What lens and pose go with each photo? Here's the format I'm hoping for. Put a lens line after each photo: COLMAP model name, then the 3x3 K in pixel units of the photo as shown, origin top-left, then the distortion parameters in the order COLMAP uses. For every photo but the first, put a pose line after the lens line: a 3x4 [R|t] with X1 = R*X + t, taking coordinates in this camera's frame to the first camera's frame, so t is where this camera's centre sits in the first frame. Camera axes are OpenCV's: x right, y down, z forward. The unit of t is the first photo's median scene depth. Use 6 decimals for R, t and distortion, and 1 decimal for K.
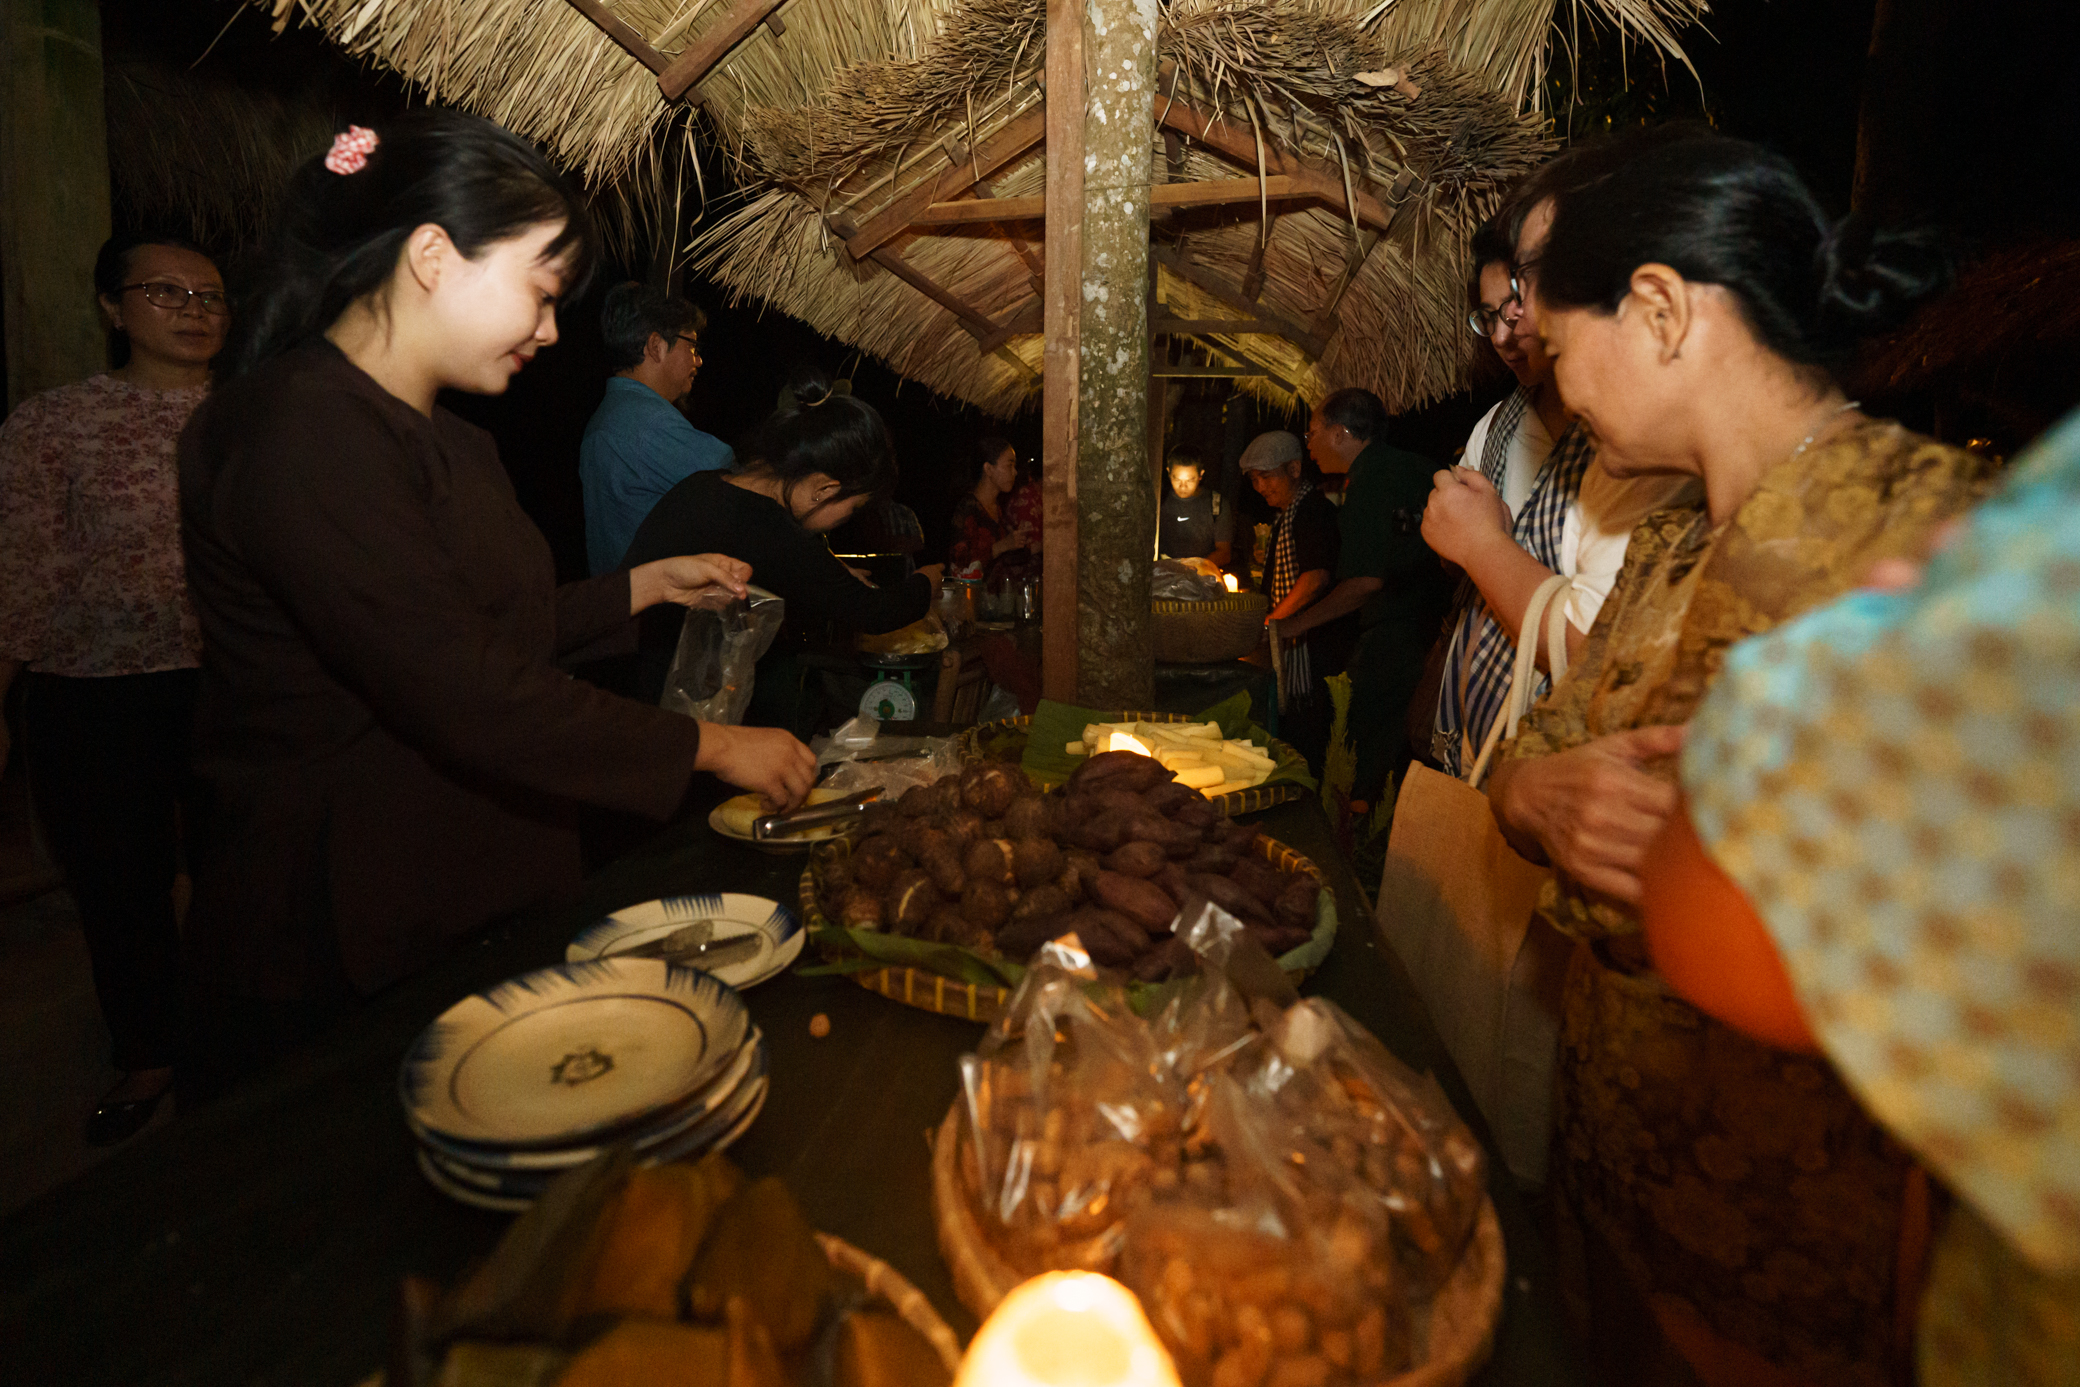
lens RADIAL K [[842.2, 0, 998.0], [0, 842.2, 676.8], [0, 0, 1]] dist [-0.001695, -0.000116]
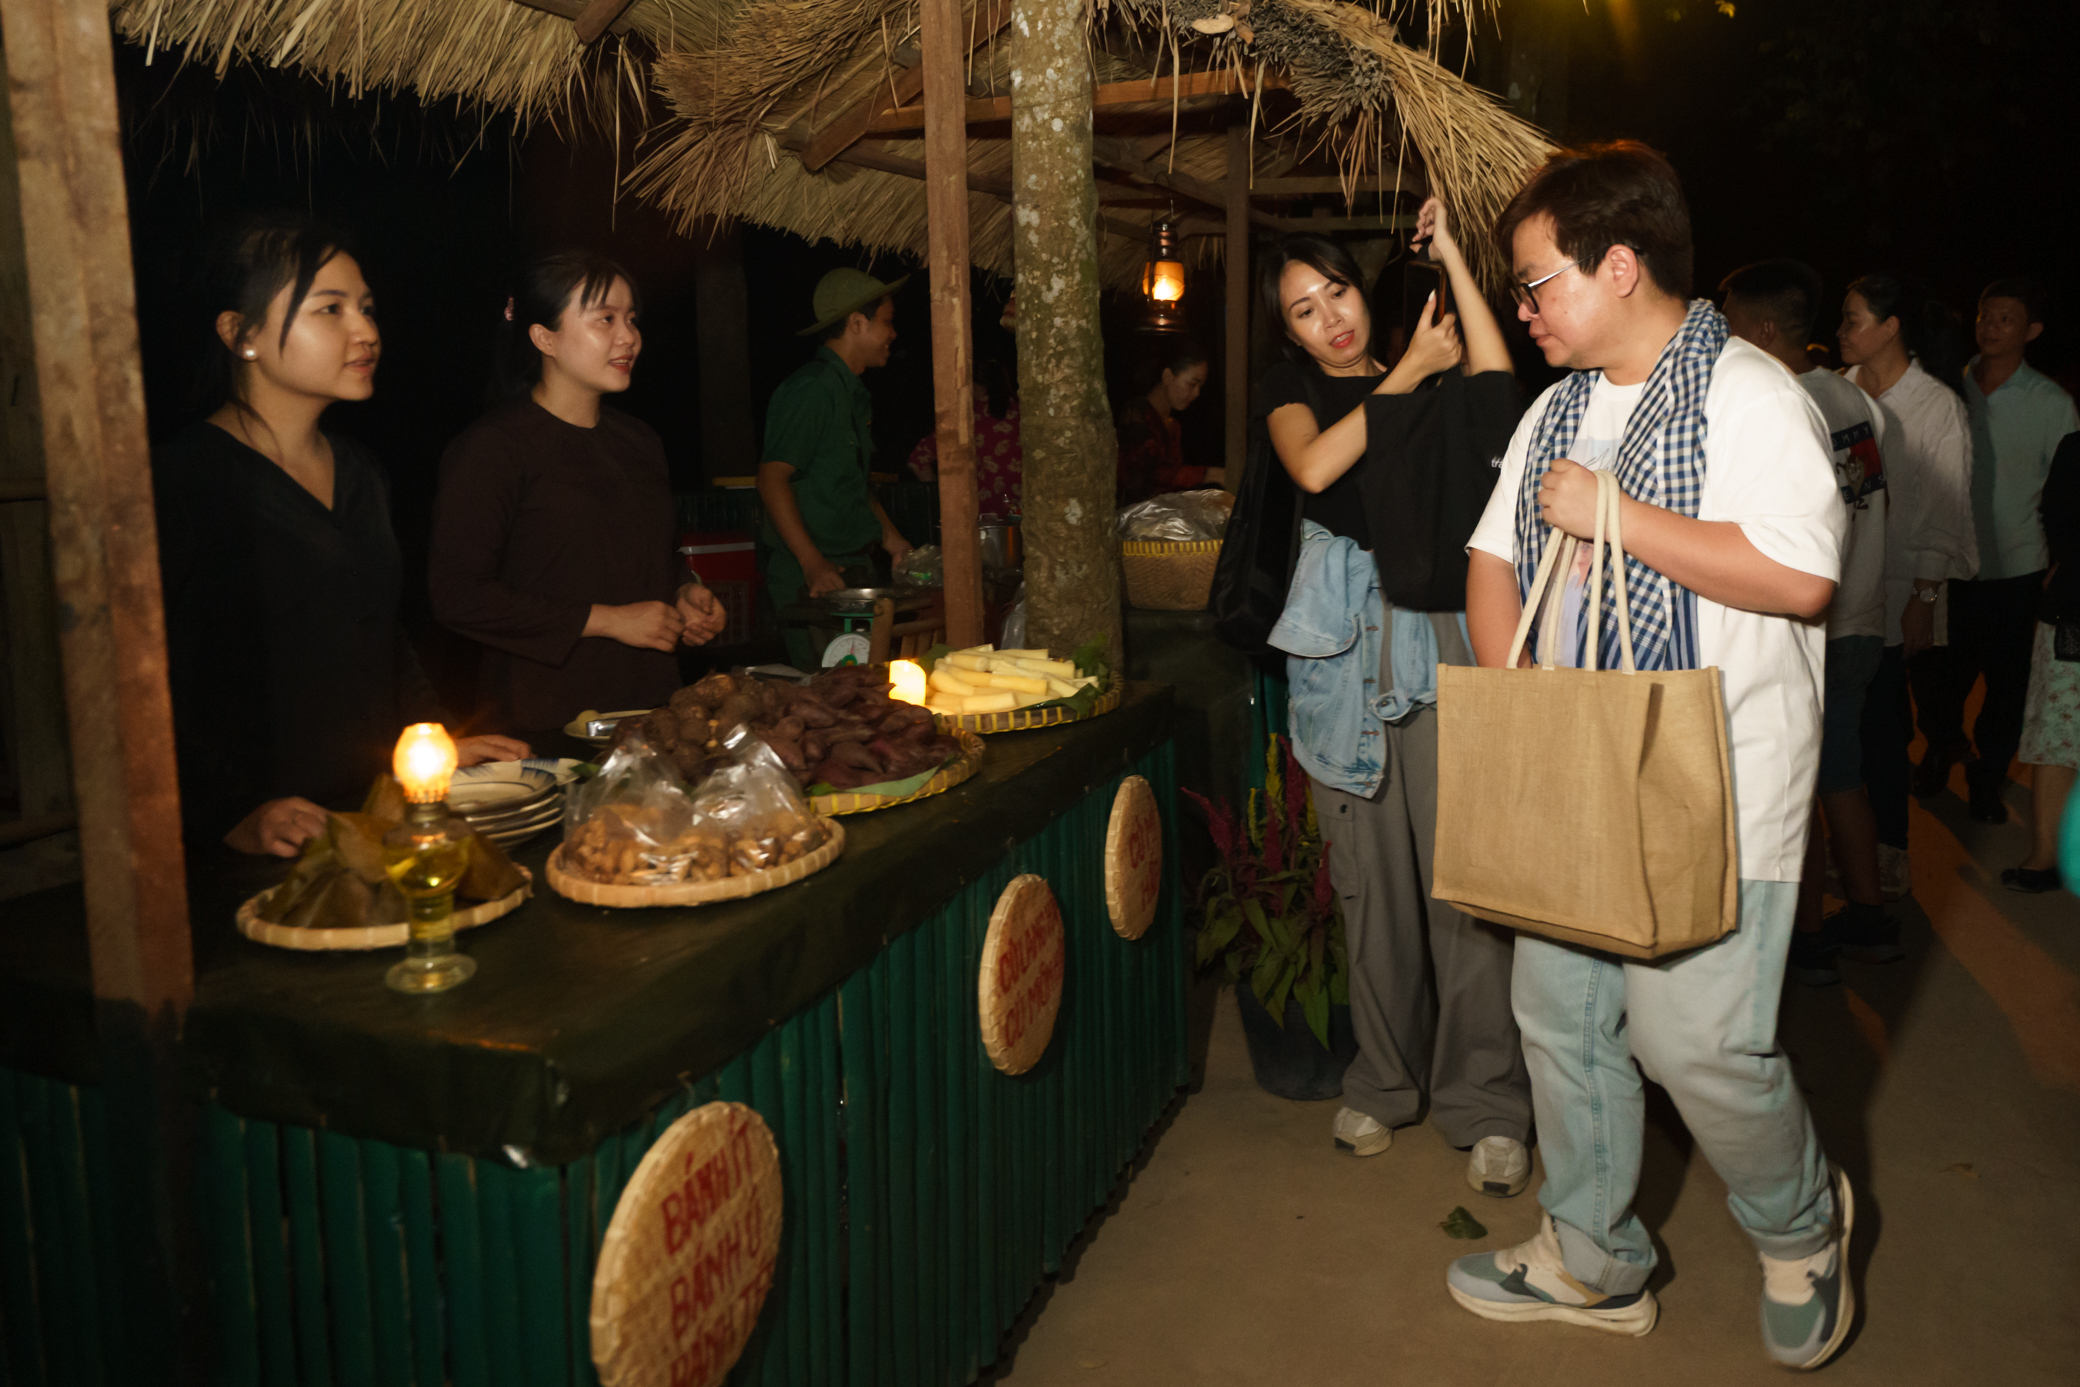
lens RADIAL K [[1189.1, 0, 1040.8], [0, 1189.1, 681.8], [0, 0, 1]] dist [0.038134, 0.000345]
pose [[0.992177, -0.005316, -0.124726, 0.303337], [0.009202, 0.999489, 0.030600, 0.025688], [0.124499, -0.031509, 0.991719, -0.356733]]
